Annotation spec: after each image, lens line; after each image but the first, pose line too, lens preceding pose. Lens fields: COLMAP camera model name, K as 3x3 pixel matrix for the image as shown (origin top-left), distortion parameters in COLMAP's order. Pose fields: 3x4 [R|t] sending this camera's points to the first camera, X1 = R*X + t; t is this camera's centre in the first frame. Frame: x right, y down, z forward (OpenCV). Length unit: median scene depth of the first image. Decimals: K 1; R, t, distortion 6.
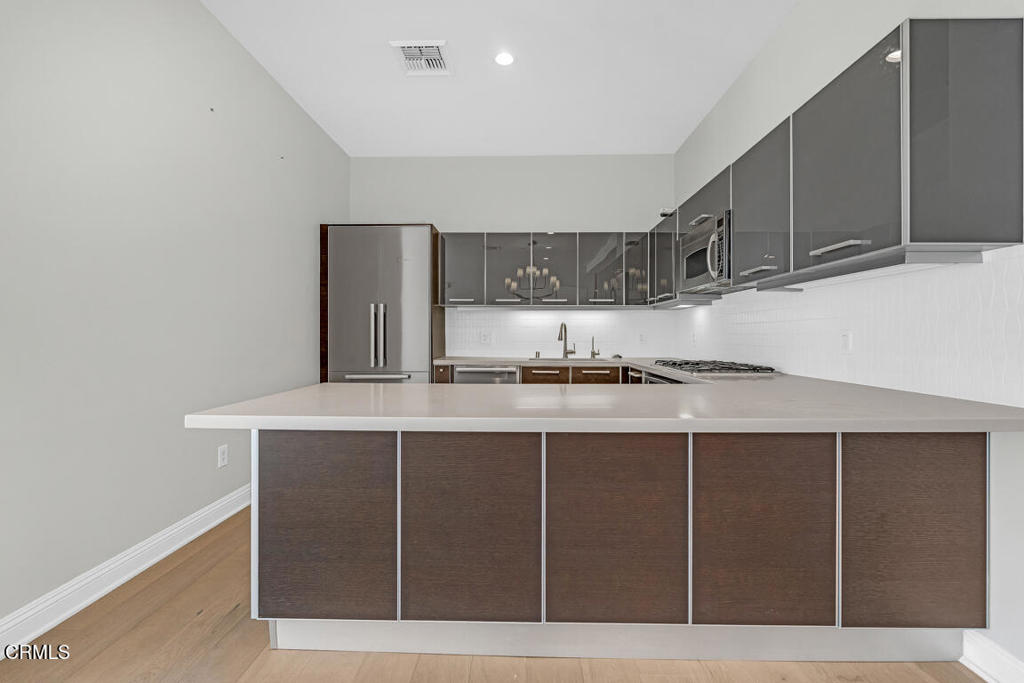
lens RADIAL K [[454.4, 0, 511.0], [0, 454.4, 335.5], [0, 0, 1]] dist [-0.005544, 0.000137]
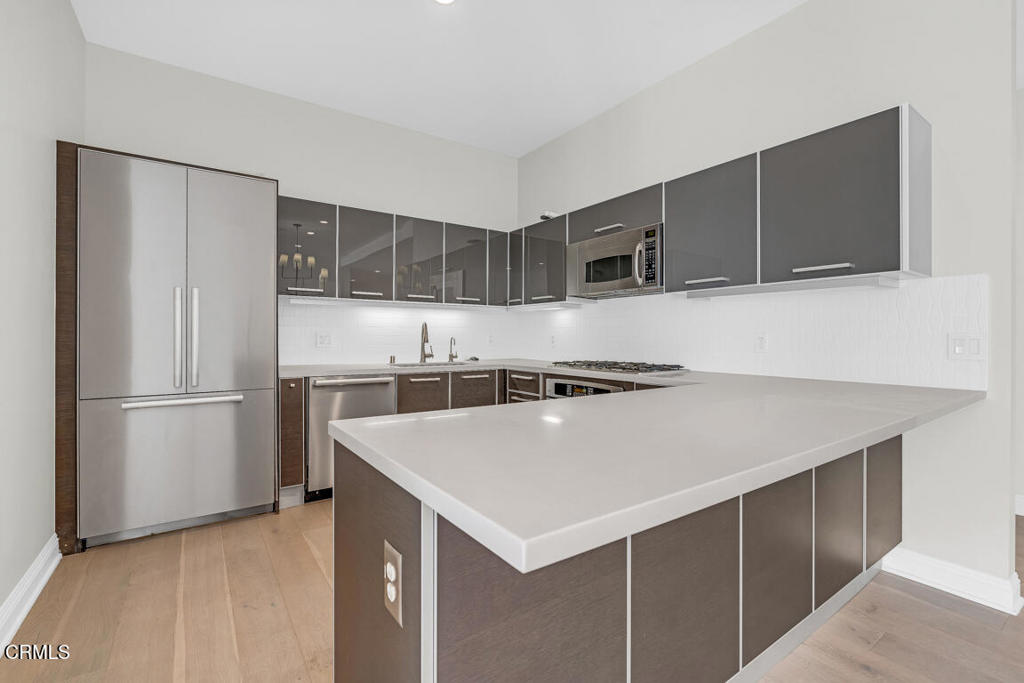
lens RADIAL K [[454.4, 0, 511.3], [0, 454.4, 332.6], [0, 0, 1]] dist [-0.005544, 0.000137]
pose [[0.802164, 0.005417, 0.597079, -0.291305], [-0.001571, 0.999975, -0.006960, -0.002486], [-0.597102, 0.004645, 0.802152, 0.210013]]
